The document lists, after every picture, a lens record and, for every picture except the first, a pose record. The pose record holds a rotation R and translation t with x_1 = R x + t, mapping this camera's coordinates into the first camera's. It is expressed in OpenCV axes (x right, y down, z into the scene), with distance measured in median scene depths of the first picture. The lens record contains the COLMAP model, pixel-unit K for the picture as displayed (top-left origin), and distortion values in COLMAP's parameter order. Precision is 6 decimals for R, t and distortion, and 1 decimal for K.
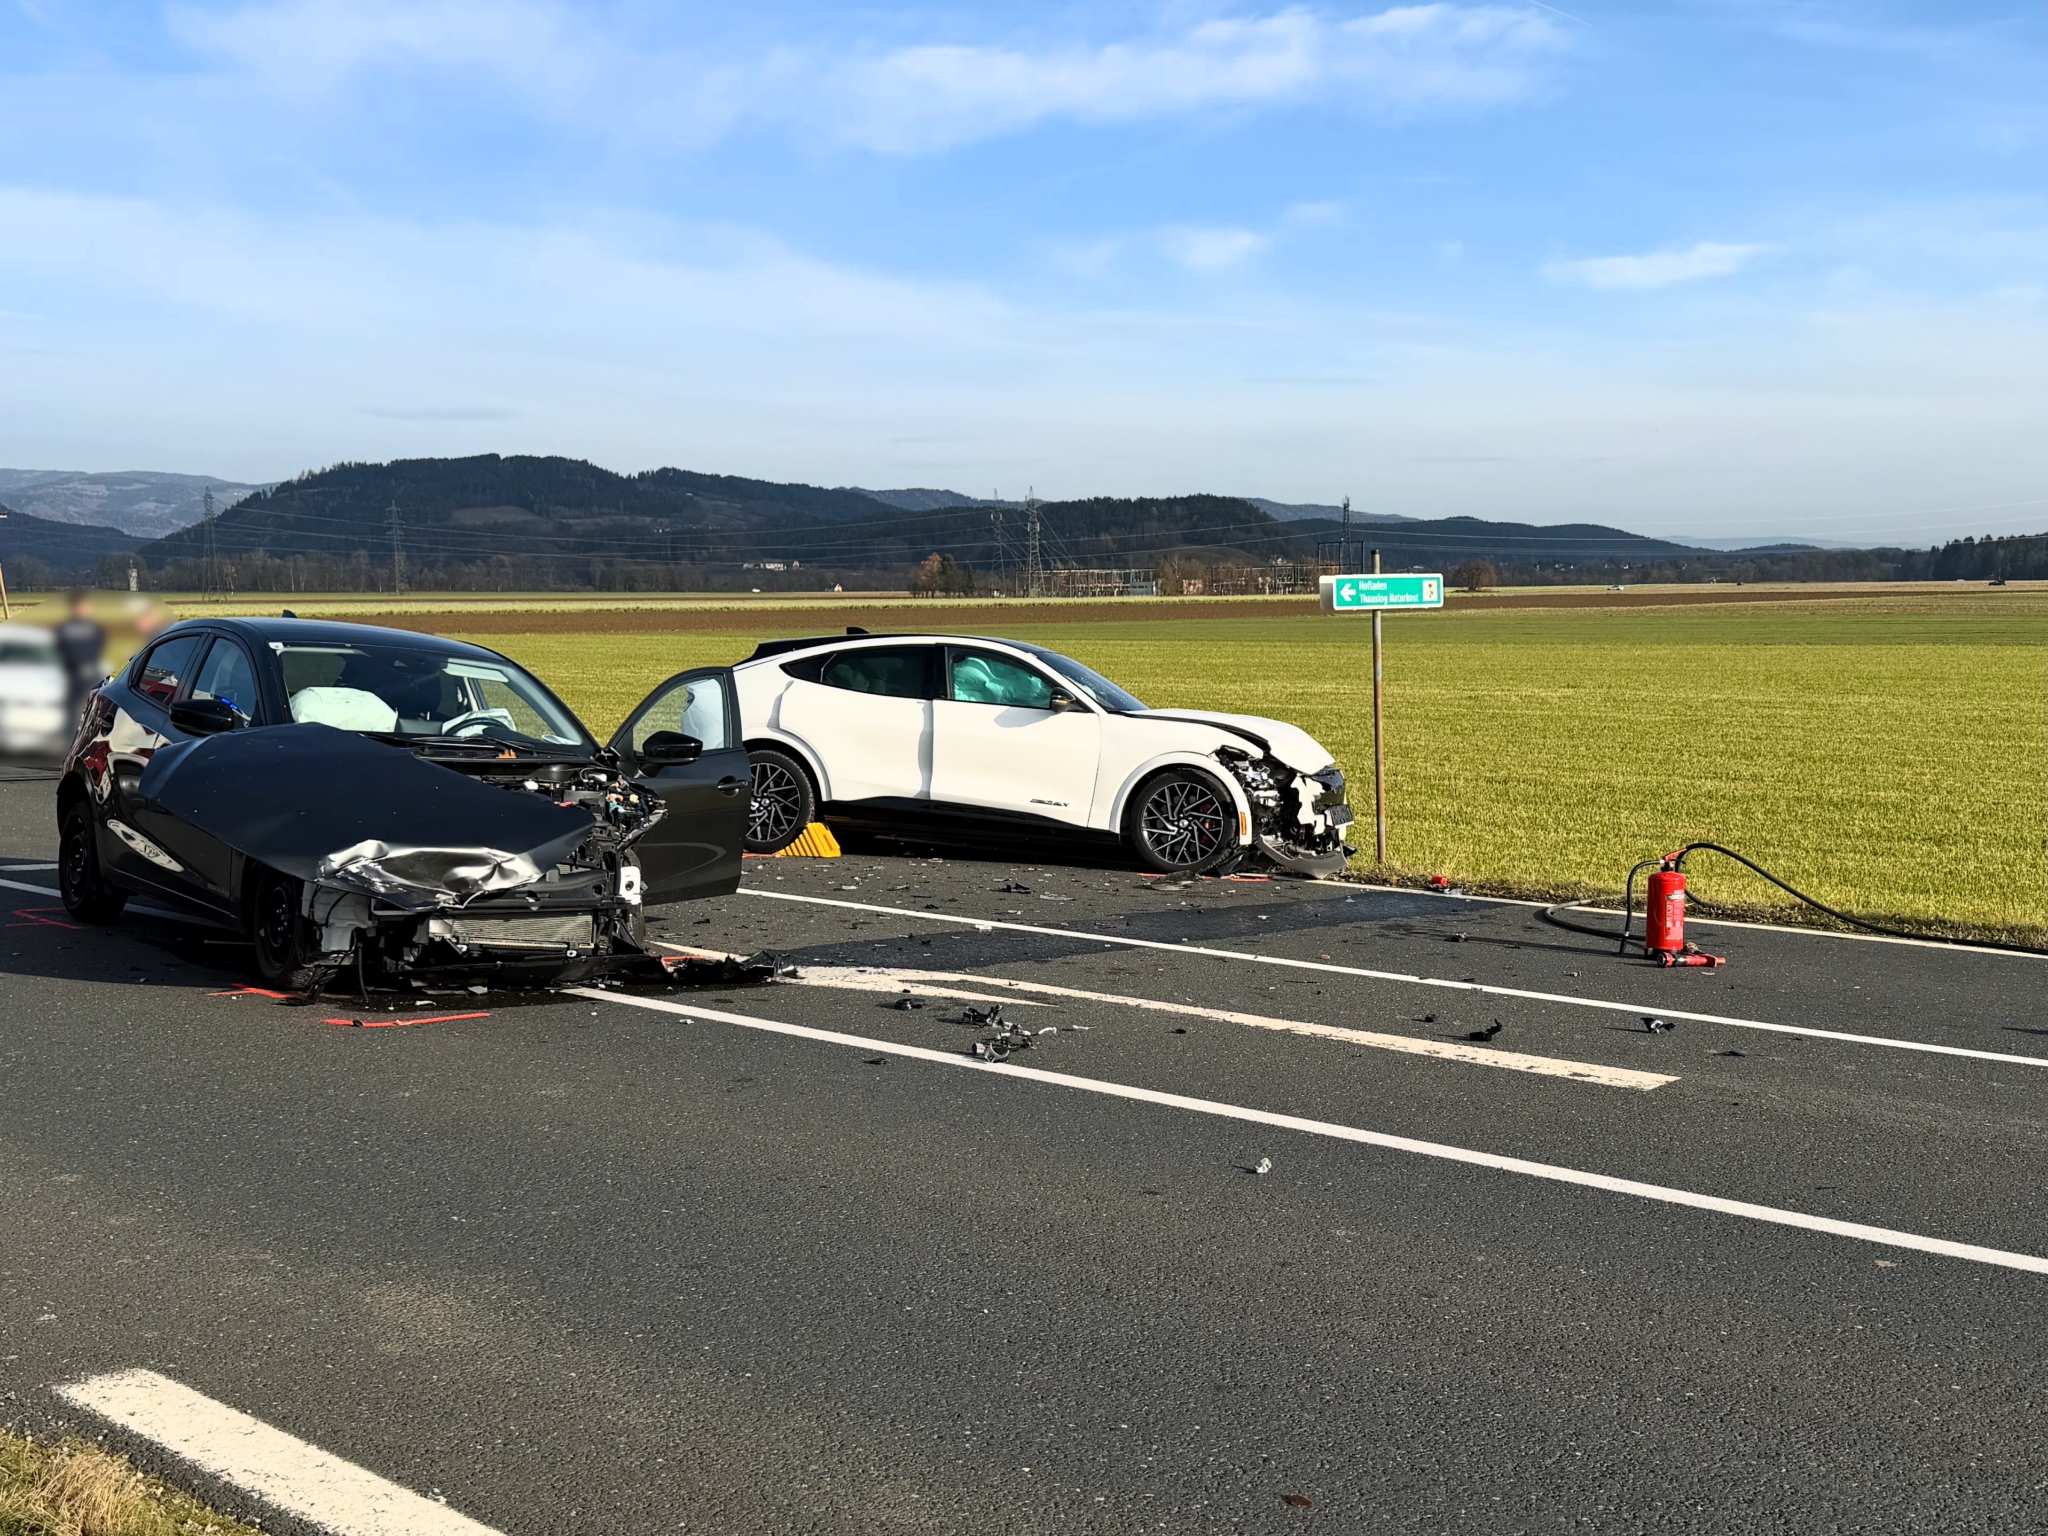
lens RADIAL K [[2275.6, 0, 1033.3], [0, 2275.6, 777.5], [0, 0, 1]] dist [0.089574, 0.000000]
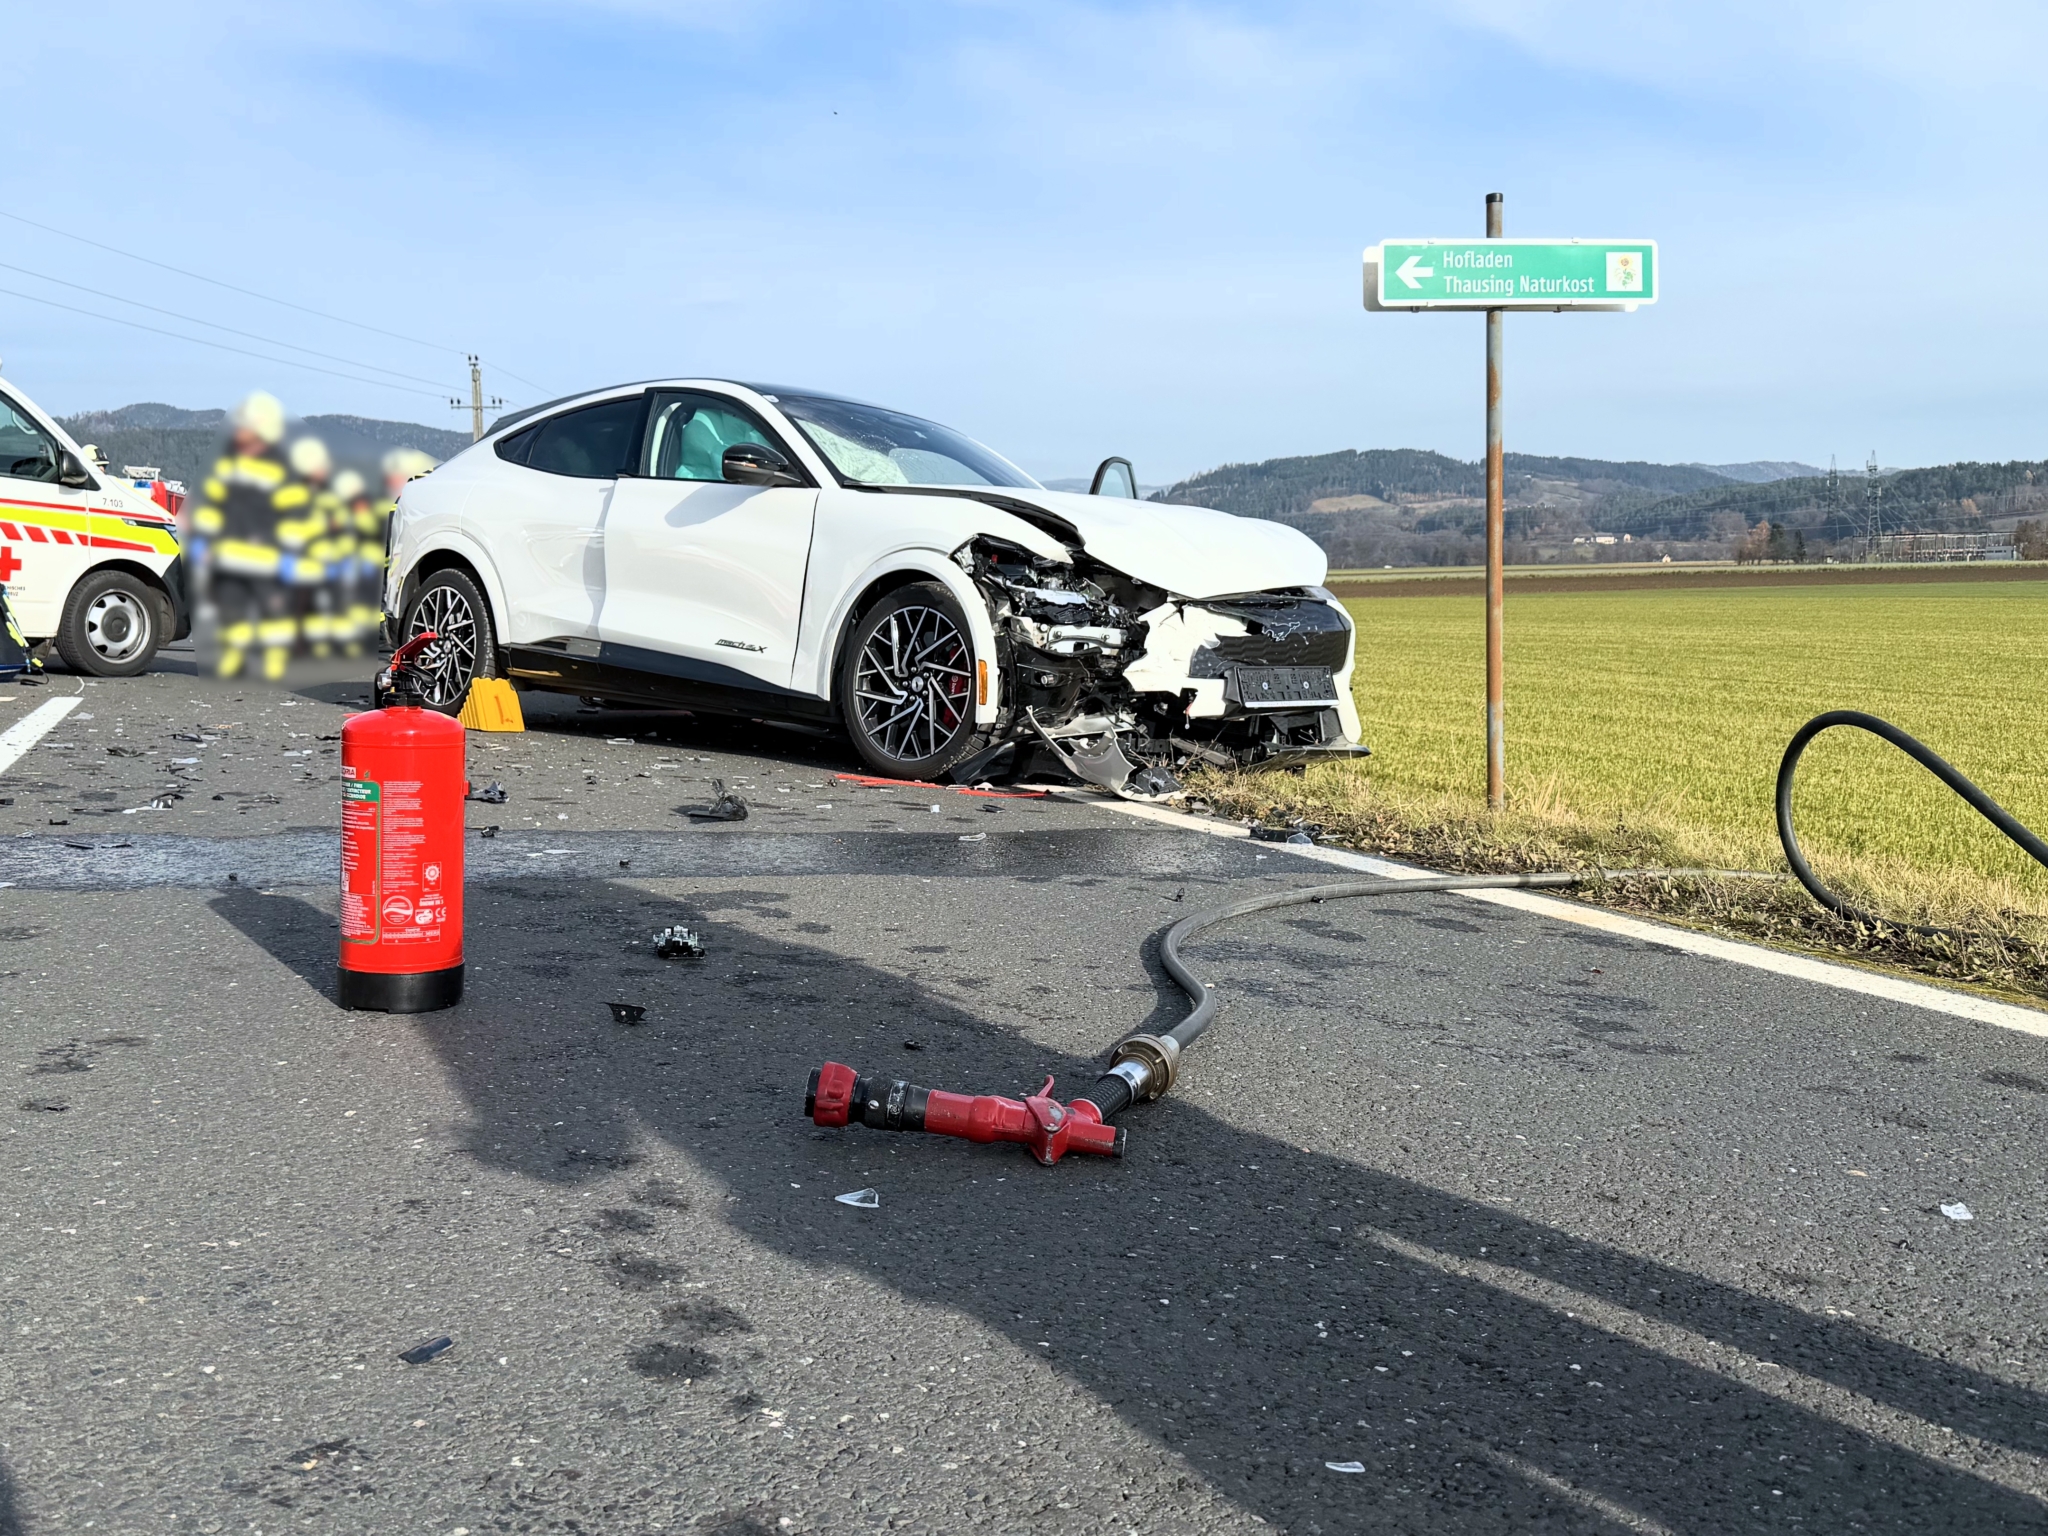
lens RADIAL K [[1728.7, 0, 1040.8], [0, 1728.7, 769.6], [0, 0, 1]] dist [0.053113, -0.077402]
pose [[0.861691, 0.040023, -0.505852, 0.288872], [-0.035200, 0.999198, 0.019095, 0.030725], [0.506210, 0.001352, 0.862409, 0.650288]]
